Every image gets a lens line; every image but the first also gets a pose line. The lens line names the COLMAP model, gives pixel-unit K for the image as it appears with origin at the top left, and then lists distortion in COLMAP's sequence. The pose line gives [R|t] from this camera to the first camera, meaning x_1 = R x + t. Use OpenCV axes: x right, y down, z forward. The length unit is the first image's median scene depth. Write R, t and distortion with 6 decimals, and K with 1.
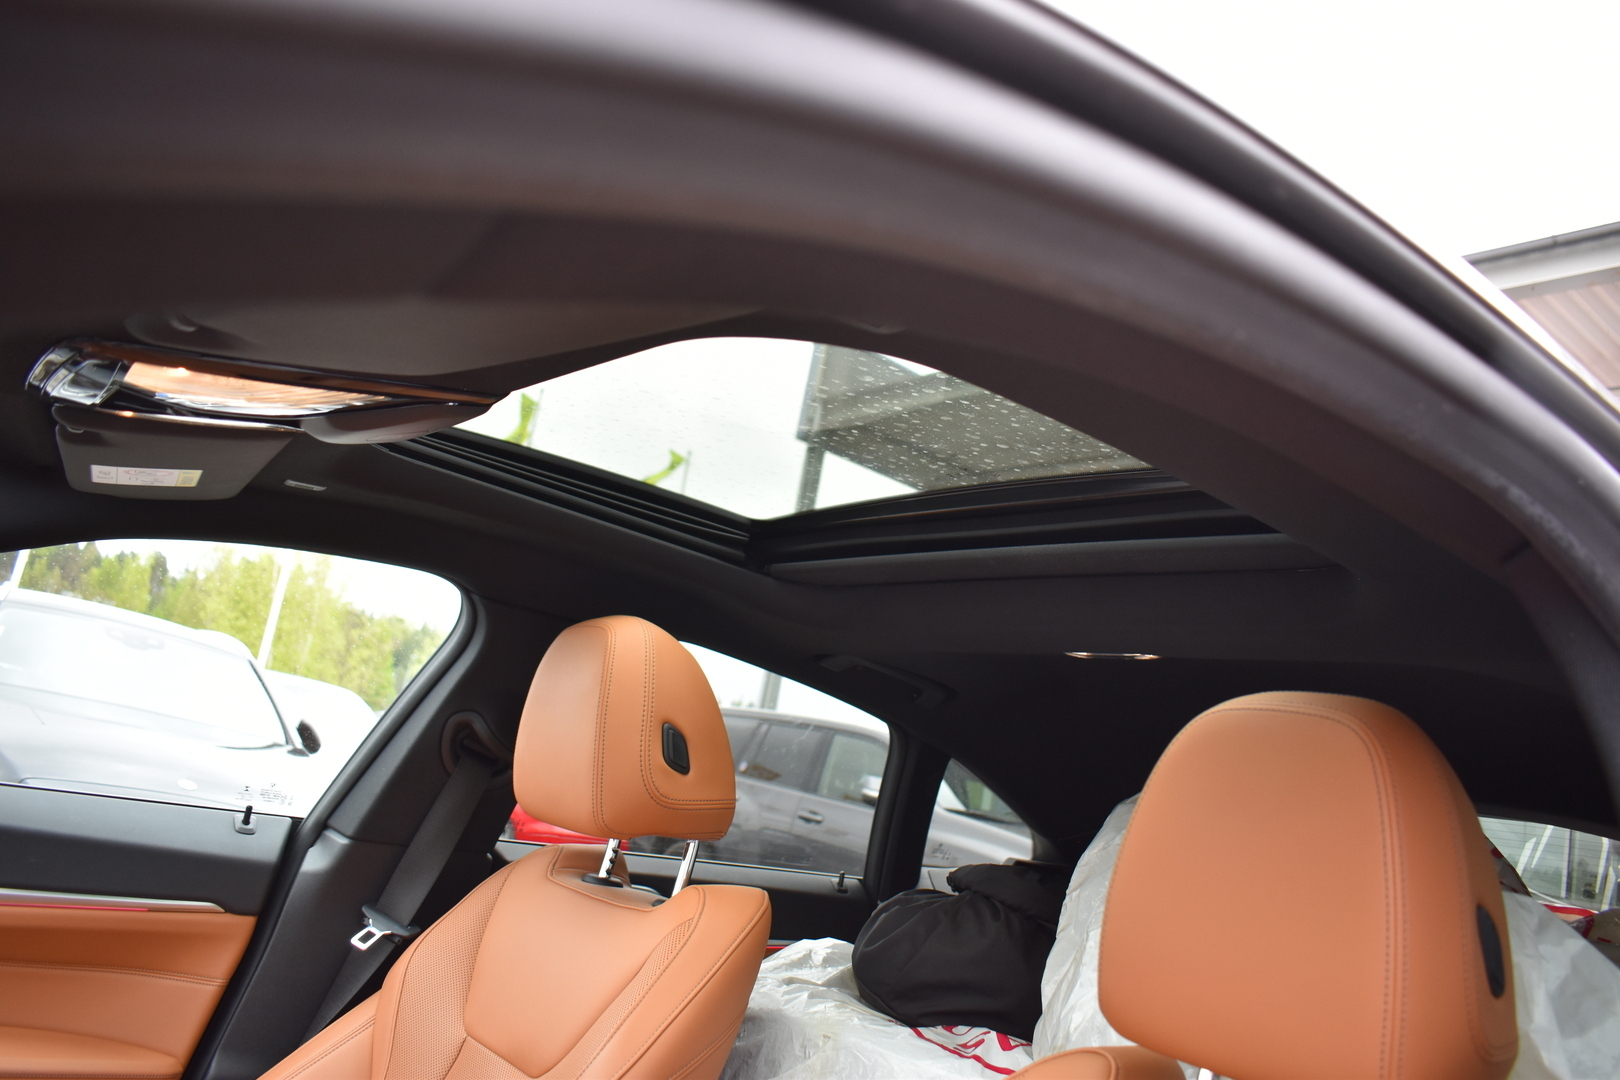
lens RADIAL K [[1263.8, 0, 807.8], [0, 1263.8, 533.0], [0, 0, 1]] dist [-0.079465, 0.001566]
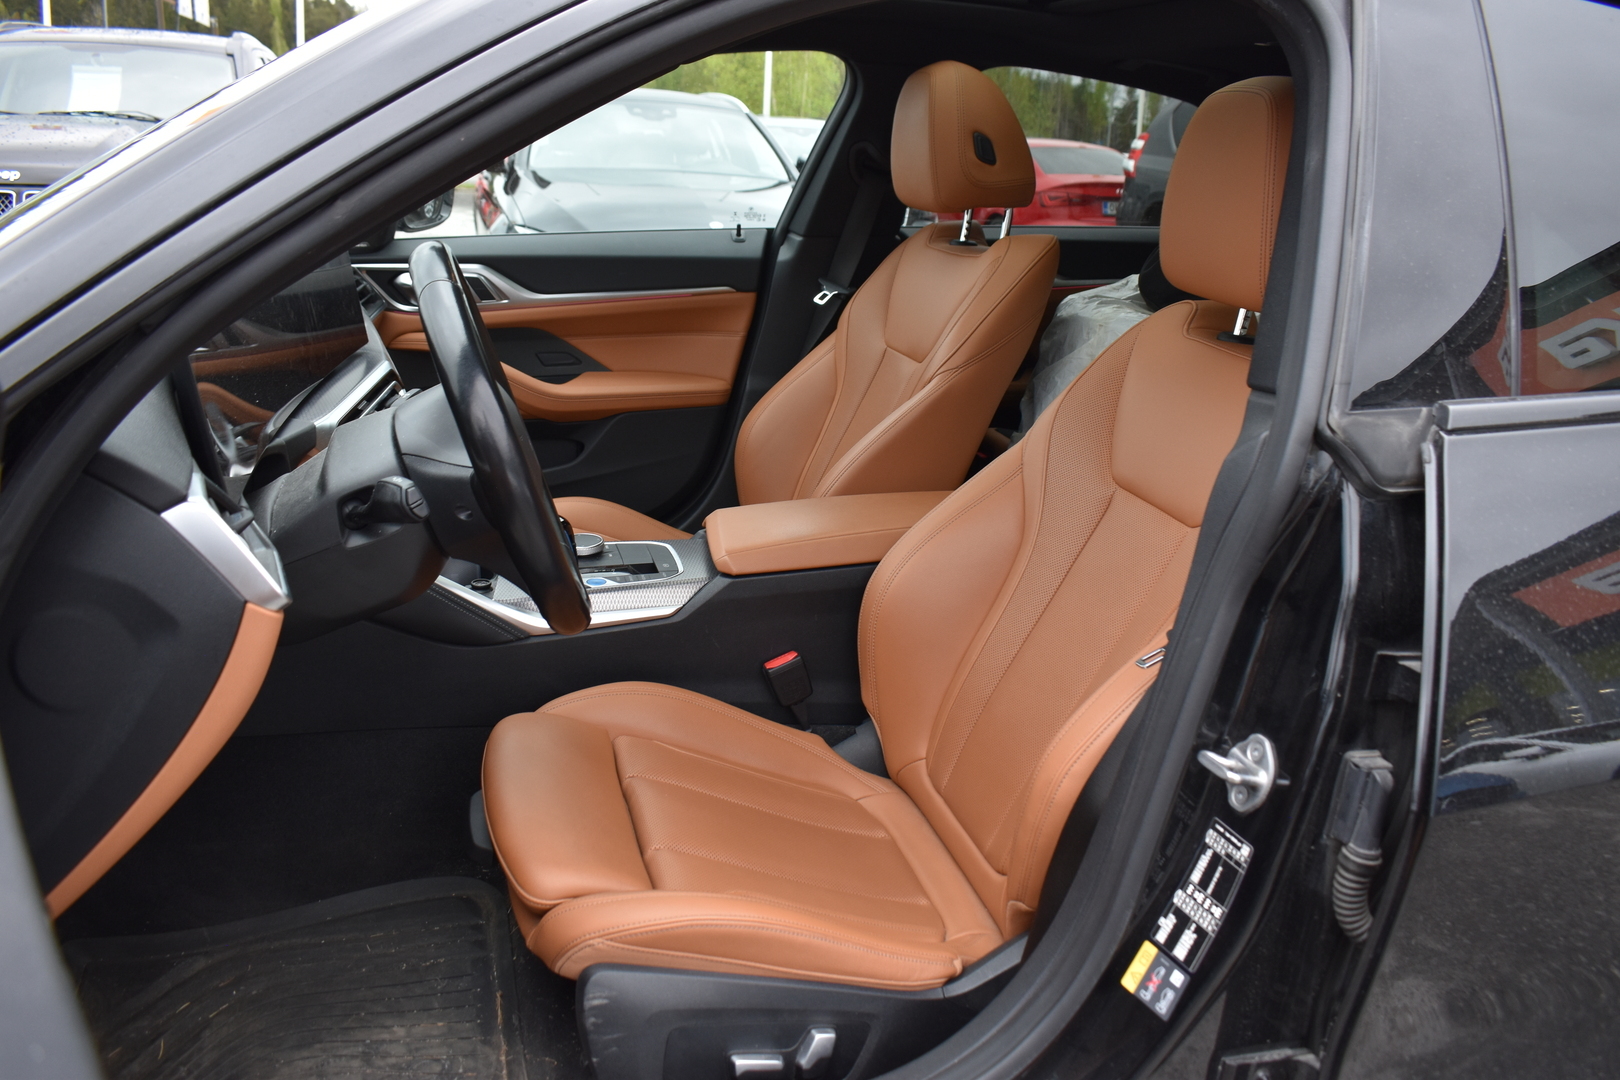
lens RADIAL K [[1263.8, 0, 810.1], [0, 1263.8, 537.8], [0, 0, 1]] dist [-0.079465, 0.001566]
pose [[0.915450, -0.017087, -0.402068, 0.263728], [0.198230, 0.888628, 0.413575, -0.065813], [0.350223, -0.458310, 0.816882, -0.445345]]
